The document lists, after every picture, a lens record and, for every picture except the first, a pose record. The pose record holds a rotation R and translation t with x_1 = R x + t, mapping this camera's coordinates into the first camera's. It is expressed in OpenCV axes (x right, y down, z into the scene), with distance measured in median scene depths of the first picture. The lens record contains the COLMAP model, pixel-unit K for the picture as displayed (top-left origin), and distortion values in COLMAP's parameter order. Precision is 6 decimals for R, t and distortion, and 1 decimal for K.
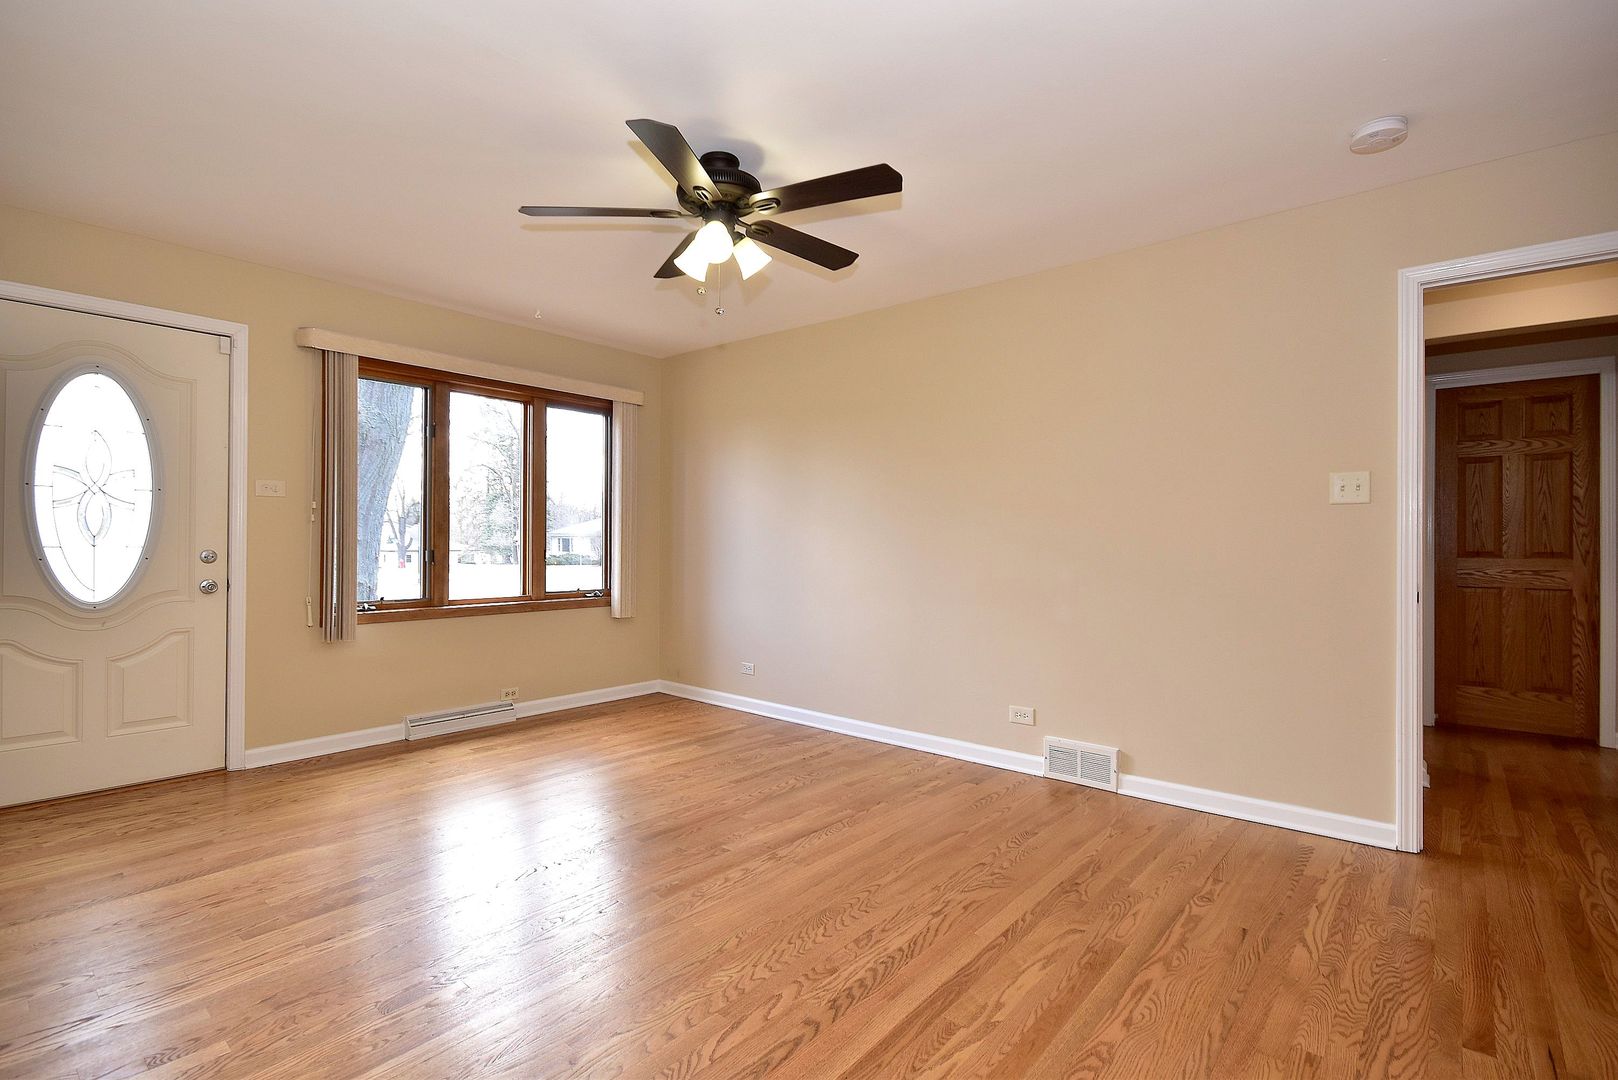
lens RADIAL K [[746.1, 0, 803.9], [0, 746.1, 538.5], [0, 0, 1]] dist [0.007976, -0.002131]
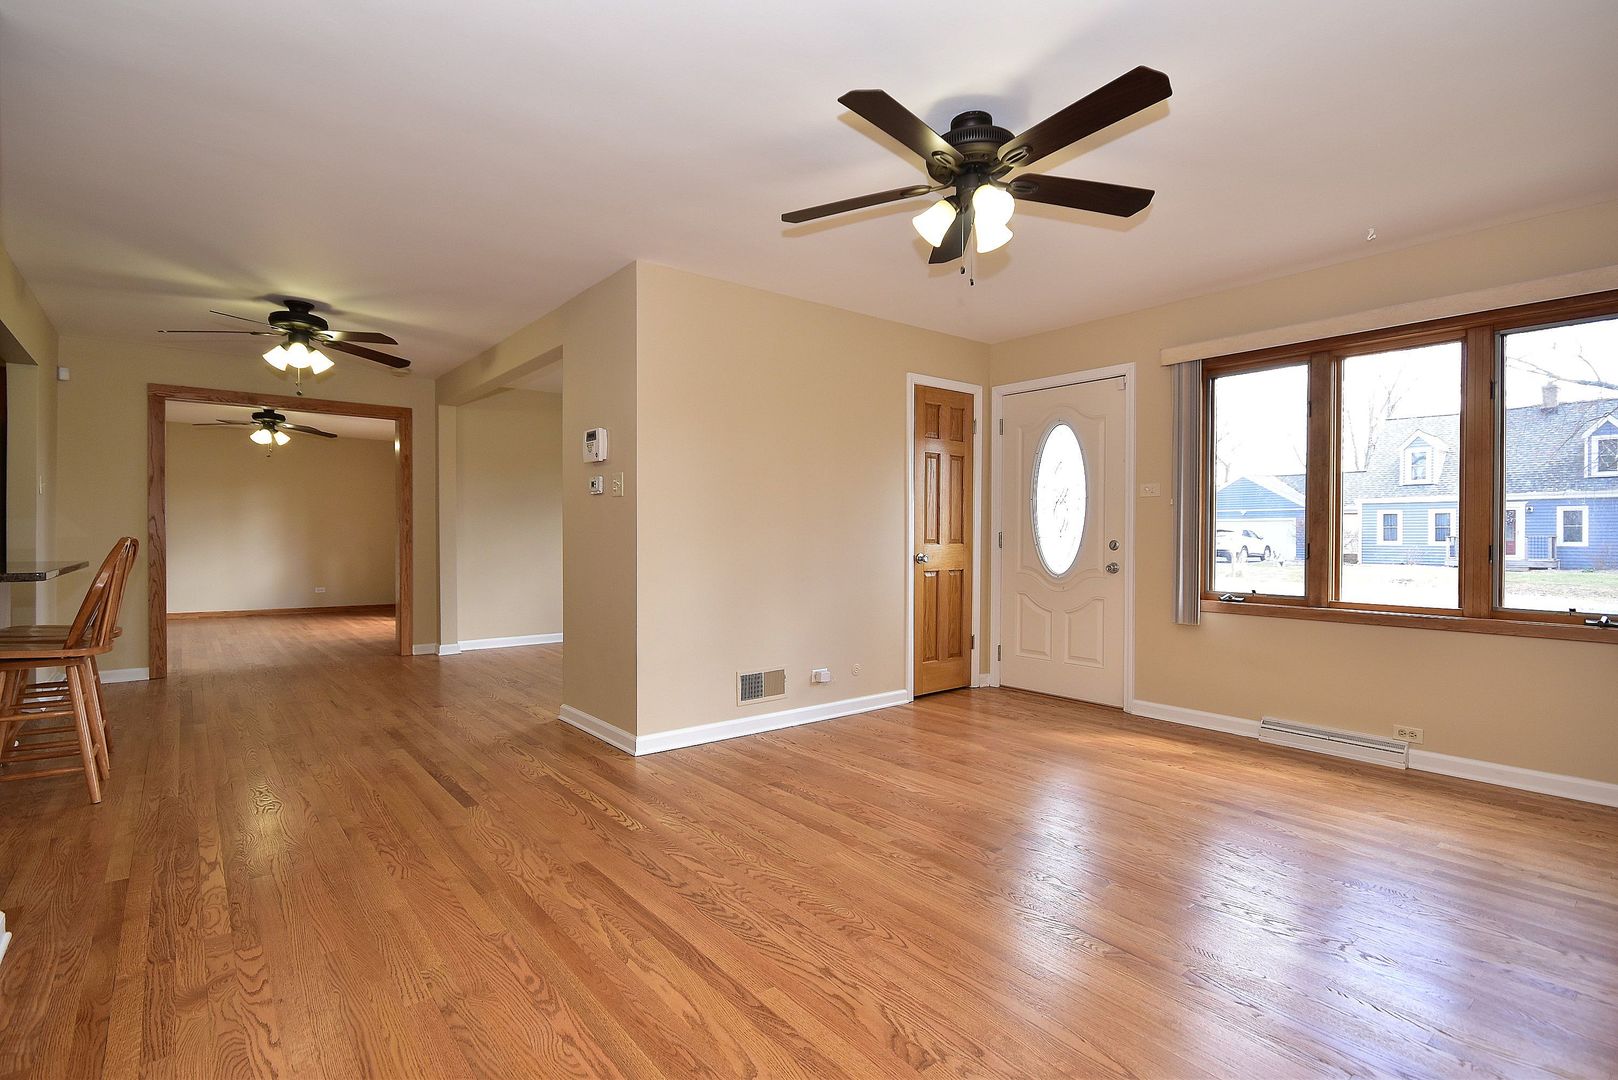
lens RADIAL K [[764.0, 0, 807.8], [0, 764.0, 538.5], [0, 0, 1]] dist [0.009353, -0.005878]
pose [[-0.178318, -0.002876, -0.983969, 0.689833], [-0.001951, 0.999995, -0.002569, 0.017518], [0.983971, 0.001462, -0.178323, 0.768584]]
